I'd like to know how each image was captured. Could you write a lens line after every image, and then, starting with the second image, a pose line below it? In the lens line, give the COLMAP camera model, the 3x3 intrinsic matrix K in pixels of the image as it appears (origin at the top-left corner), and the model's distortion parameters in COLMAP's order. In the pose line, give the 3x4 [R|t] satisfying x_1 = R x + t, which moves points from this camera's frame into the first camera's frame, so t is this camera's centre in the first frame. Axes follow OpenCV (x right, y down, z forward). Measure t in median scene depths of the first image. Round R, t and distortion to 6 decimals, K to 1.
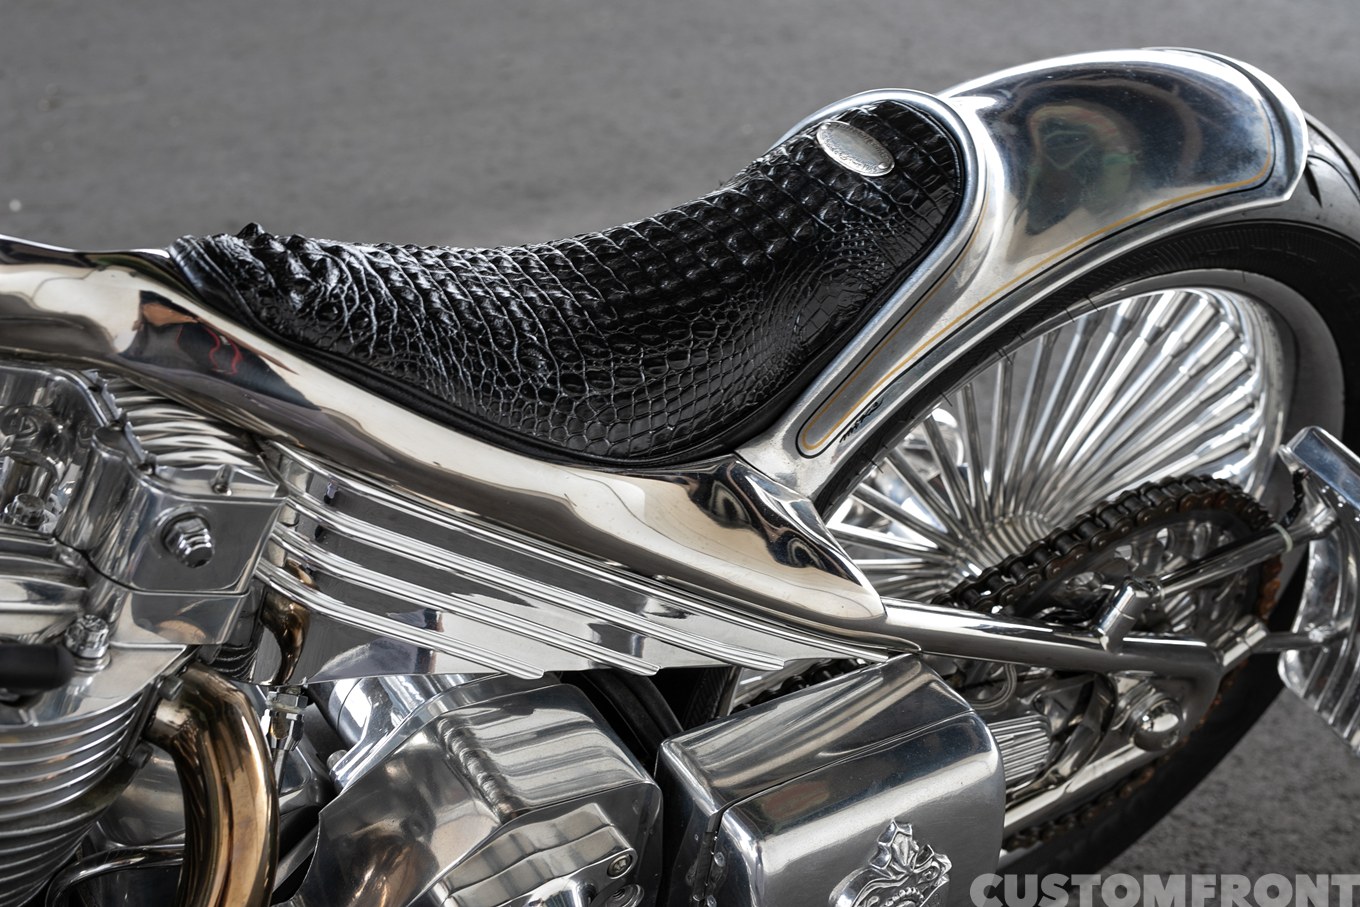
lens RADIAL K [[1935.7, 0, 680.0], [0, 1935.7, 453.5], [0, 0, 1]] dist [-0.025970, 0.093010]
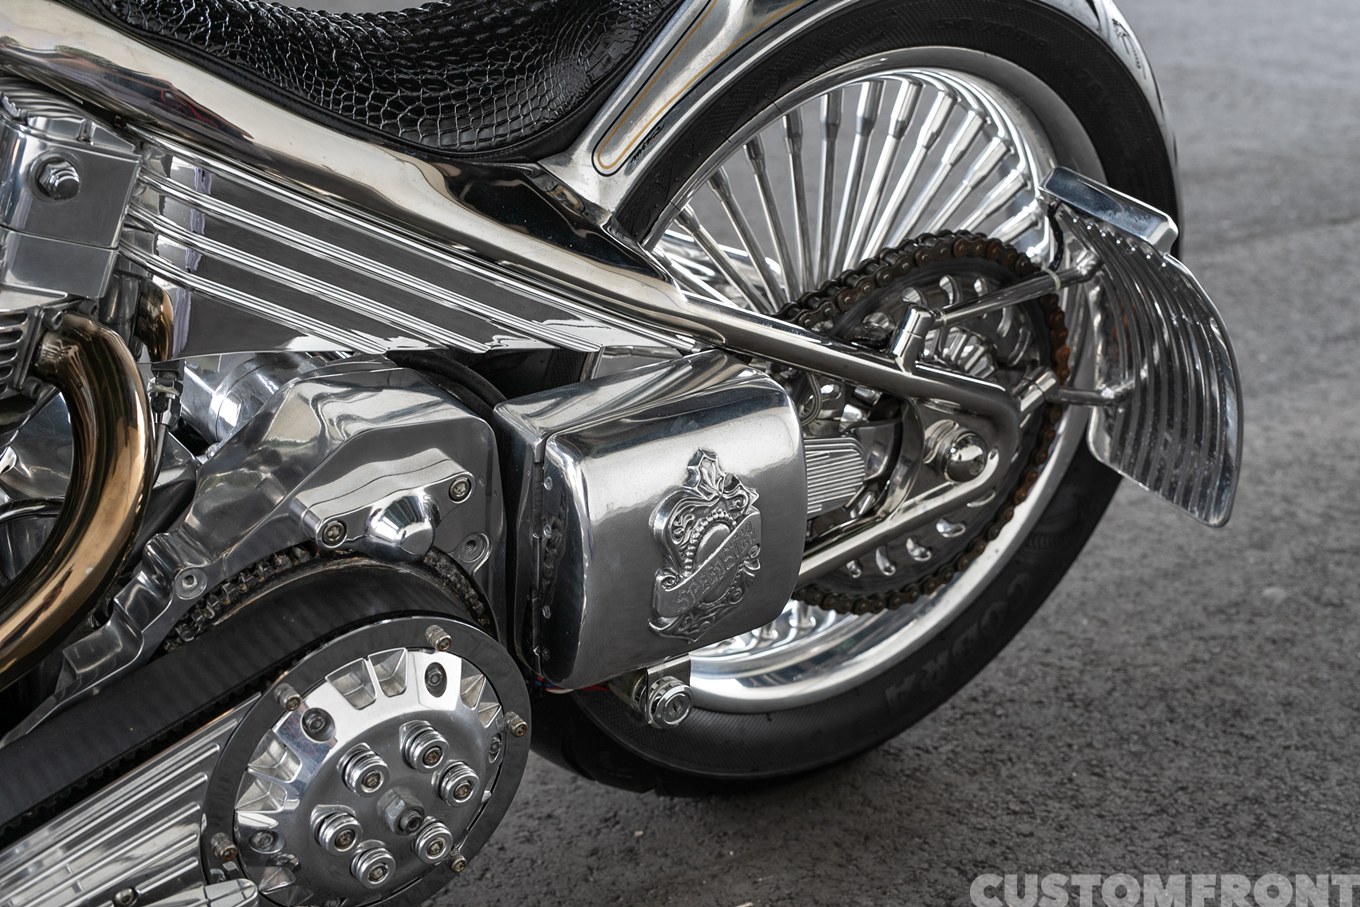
lens RADIAL K [[1935.7, 0, 680.0], [0, 1935.7, 453.5], [0, 0, 1]] dist [-0.025970, 0.093010]
pose [[0.995020, -0.097169, 0.022219, 0.060534], [0.099284, 0.985933, -0.134454, 0.289034], [-0.008841, 0.135991, 0.990671, -0.120072]]
